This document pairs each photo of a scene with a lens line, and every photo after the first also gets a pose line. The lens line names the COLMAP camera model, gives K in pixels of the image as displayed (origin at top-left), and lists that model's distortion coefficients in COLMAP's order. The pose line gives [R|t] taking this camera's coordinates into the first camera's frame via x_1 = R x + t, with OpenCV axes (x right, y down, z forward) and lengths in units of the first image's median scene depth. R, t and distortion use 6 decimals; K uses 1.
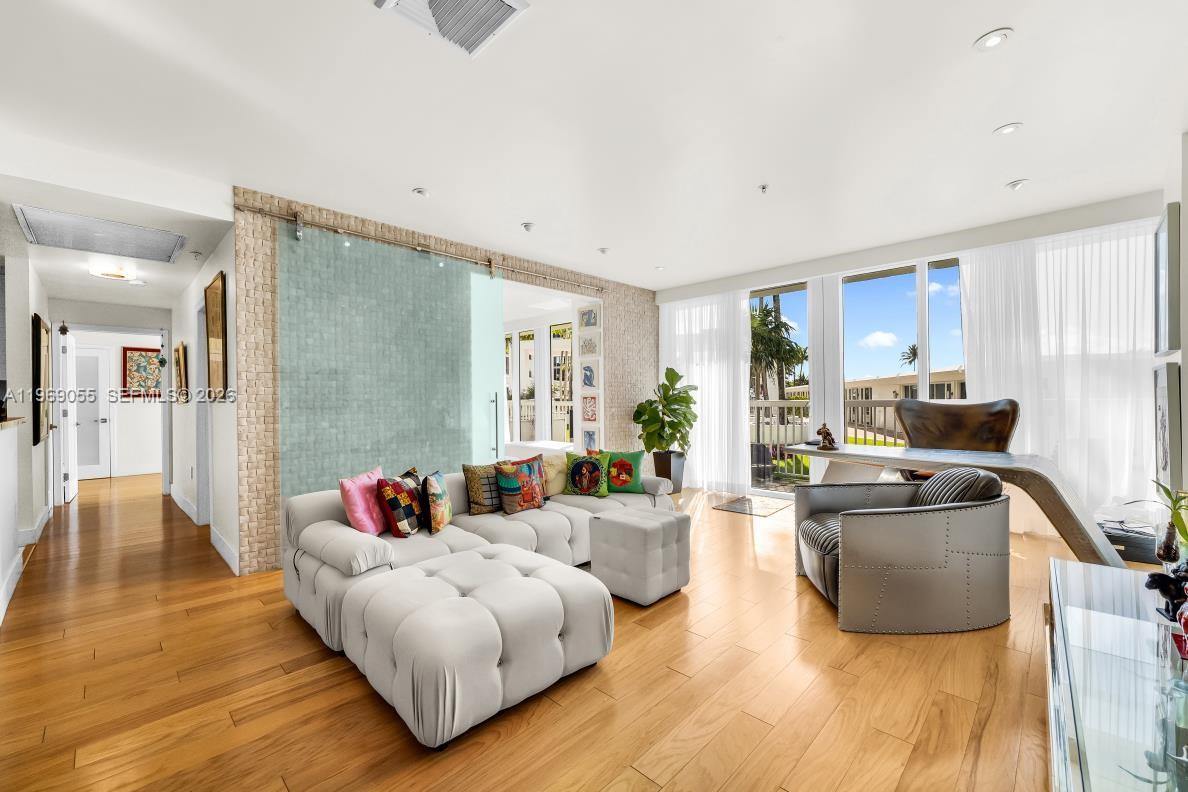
lens RADIAL K [[482.0, 0, 594.0], [0, 482.0, 396.0], [0, 0, 1]] dist [-0.000066, -0.000027]
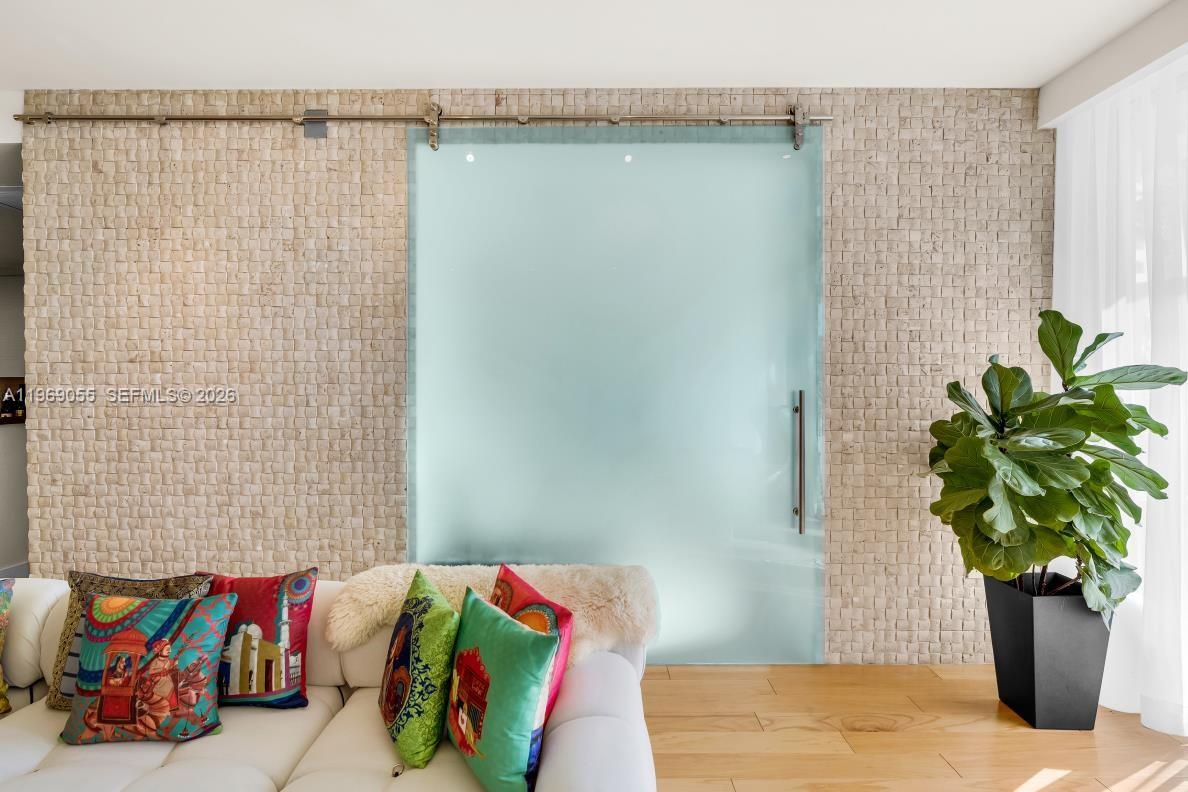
lens RADIAL K [[576.8, 0, 594.0], [0, 576.8, 396.0], [0, 0, 1]] dist [-0.001694, -0.000301]
pose [[0.698431, 0.016461, -0.715488, 0.330036], [-0.001559, 0.999768, 0.021479, -0.017794], [0.715675, -0.013886, 0.698295, 0.814208]]
